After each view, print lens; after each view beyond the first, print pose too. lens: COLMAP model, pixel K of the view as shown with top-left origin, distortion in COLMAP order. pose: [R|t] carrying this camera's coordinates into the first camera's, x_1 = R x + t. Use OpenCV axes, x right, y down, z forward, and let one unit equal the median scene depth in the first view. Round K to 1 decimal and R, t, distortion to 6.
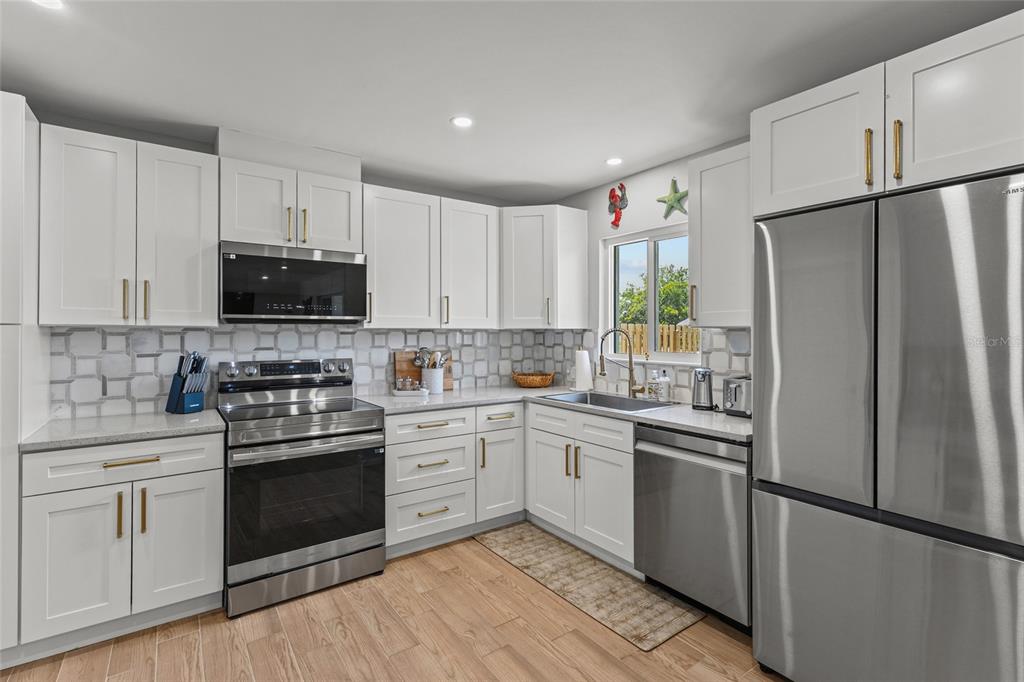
lens RADIAL K [[480.6, 0, 514.6], [0, 480.6, 329.3], [0, 0, 1]] dist [0.002438, 0.000624]
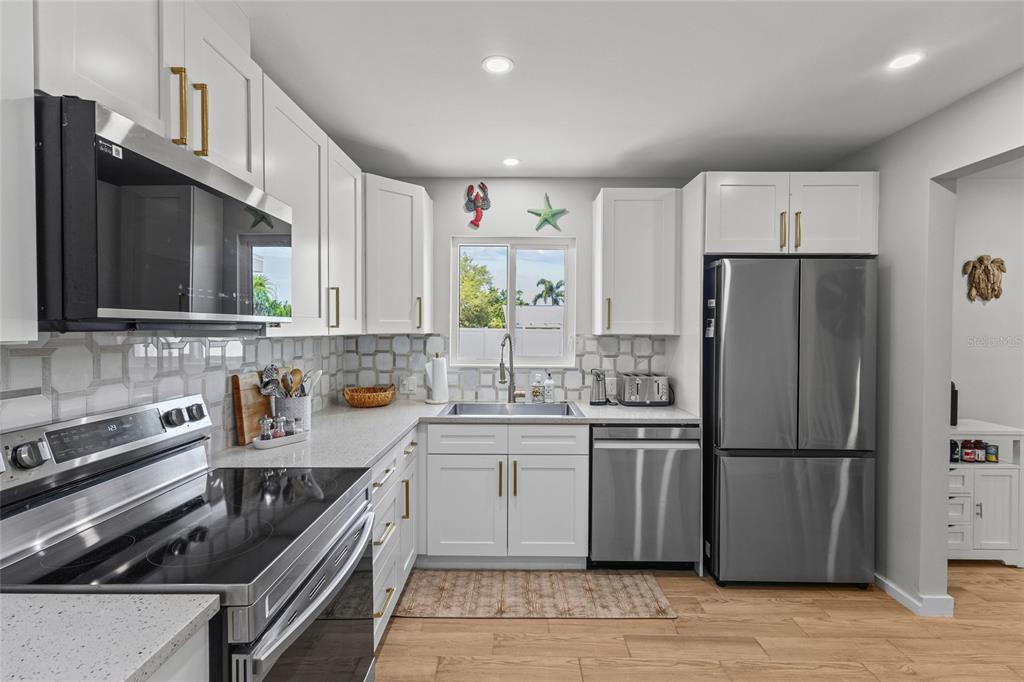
lens RADIAL K [[471.2, 0, 510.0], [0, 471.2, 338.9], [0, 0, 1]] dist [0.004602, 0.000430]
pose [[0.592153, -0.013903, 0.805705, -0.614698], [-0.009059, 0.999673, 0.023908, -0.016647], [-0.805774, -0.021456, 0.591834, 0.471414]]
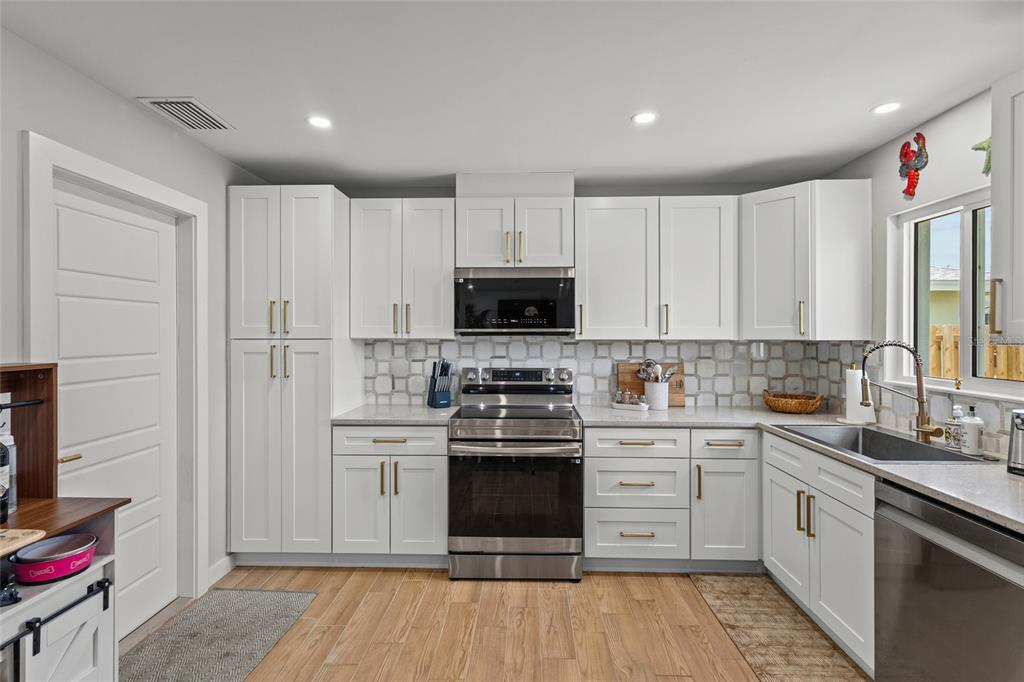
lens RADIAL K [[509.0, 0, 509.0], [0, 509.0, 336.0], [0, 0, 1]] dist [0.004871, 0.001116]
pose [[0.790903, 0.002239, -0.611937, 0.249106], [0.003292, 0.999963, 0.007914, -0.020133], [0.611932, -0.008274, 0.790867, 0.058804]]
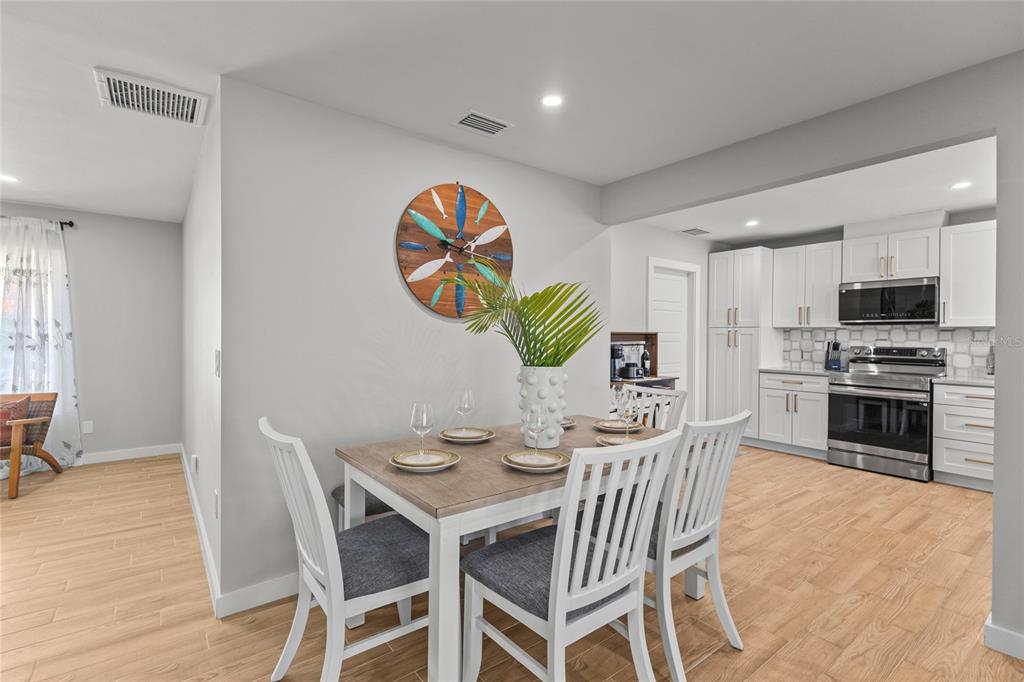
lens RADIAL K [[471.2, 0, 510.0], [0, 471.2, 338.9], [0, 0, 1]] dist [0.004602, 0.000430]
pose [[0.030753, 0.008105, -0.999494, 1.143949], [-0.001903, 0.999966, 0.008050, 0.027115], [0.999525, 0.001654, 0.030768, -0.374433]]
